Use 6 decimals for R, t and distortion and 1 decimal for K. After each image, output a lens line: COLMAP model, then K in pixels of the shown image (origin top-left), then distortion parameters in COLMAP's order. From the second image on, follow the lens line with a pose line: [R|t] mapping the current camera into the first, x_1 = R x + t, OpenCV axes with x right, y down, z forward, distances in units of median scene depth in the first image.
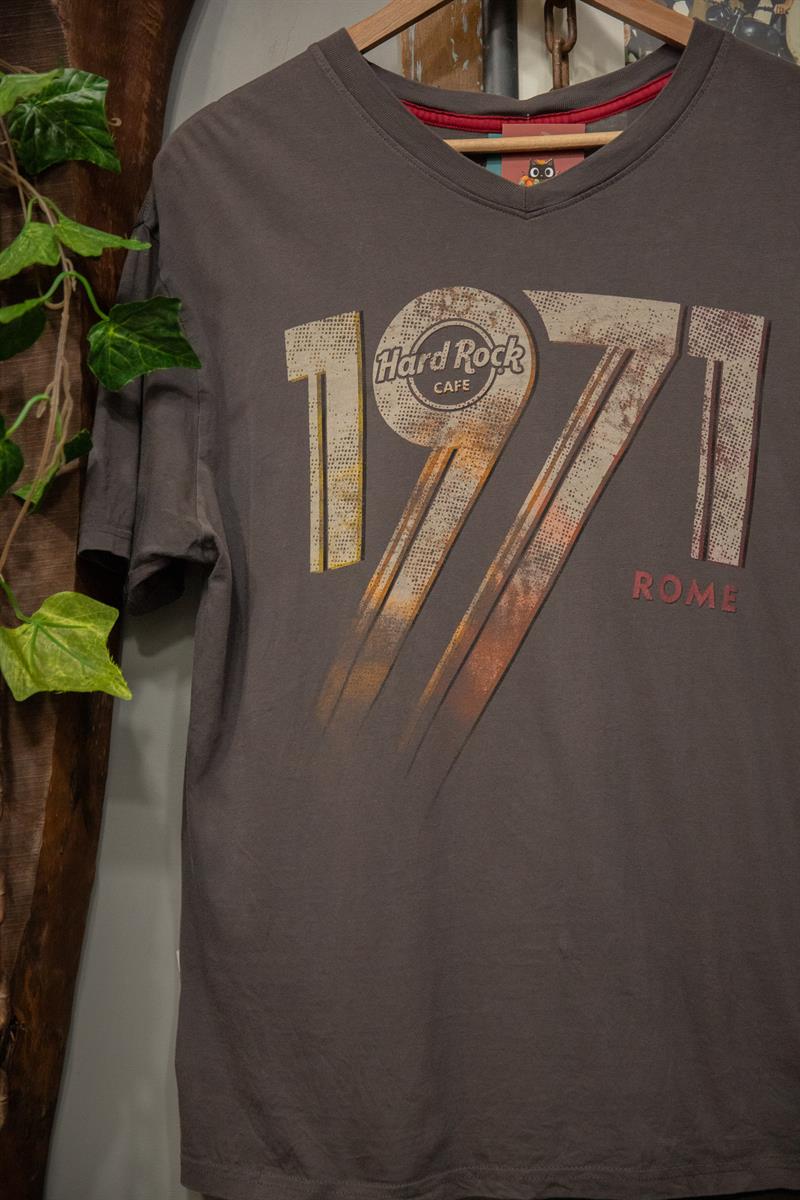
lens RADIAL K [[1838.5, 0, 394.1], [0, 1838.5, 602.1], [0, 0, 1]] dist [0.086771, 0.000000]
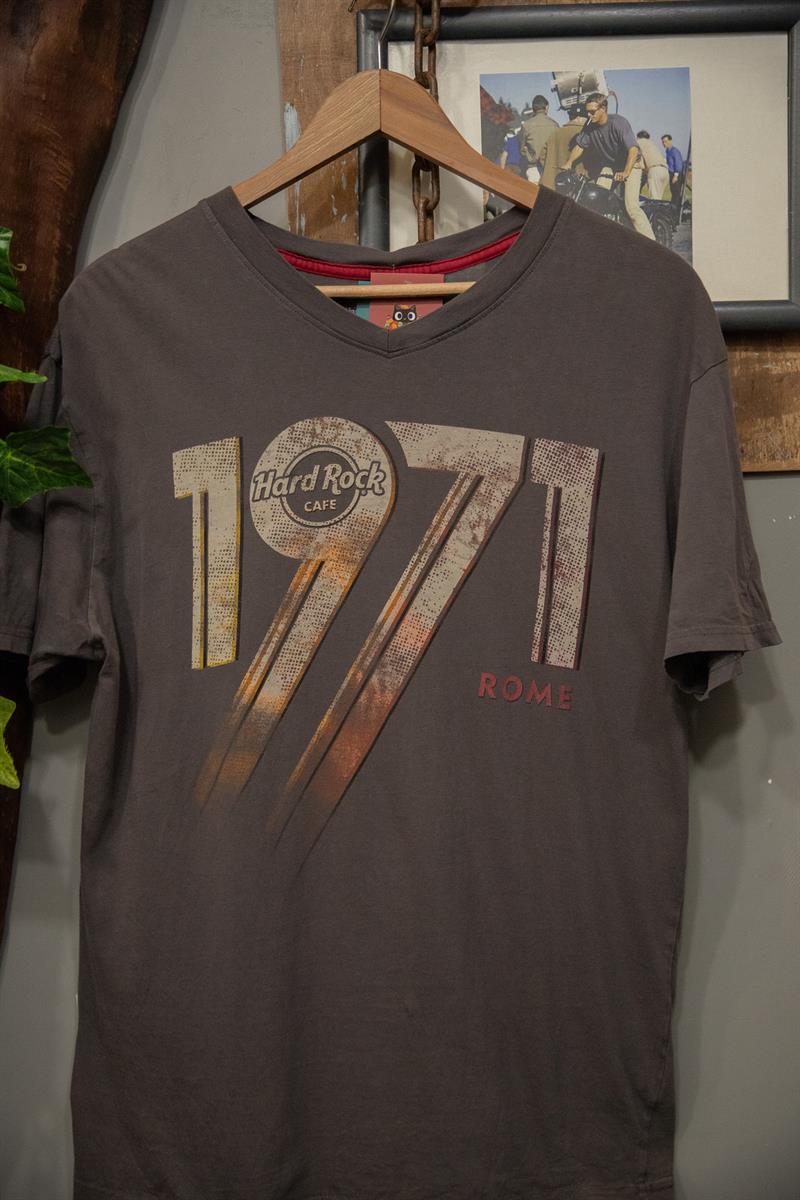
lens RADIAL K [[1408.3, 0, 403.1], [0, 1408.3, 599.5], [0, 0, 1]] dist [0.008938, 0.000000]
pose [[0.999850, 0.017055, 0.003142, 0.080055], [-0.017087, 0.999797, 0.010715, -0.069977], [-0.002959, -0.010767, 0.999938, 0.141473]]
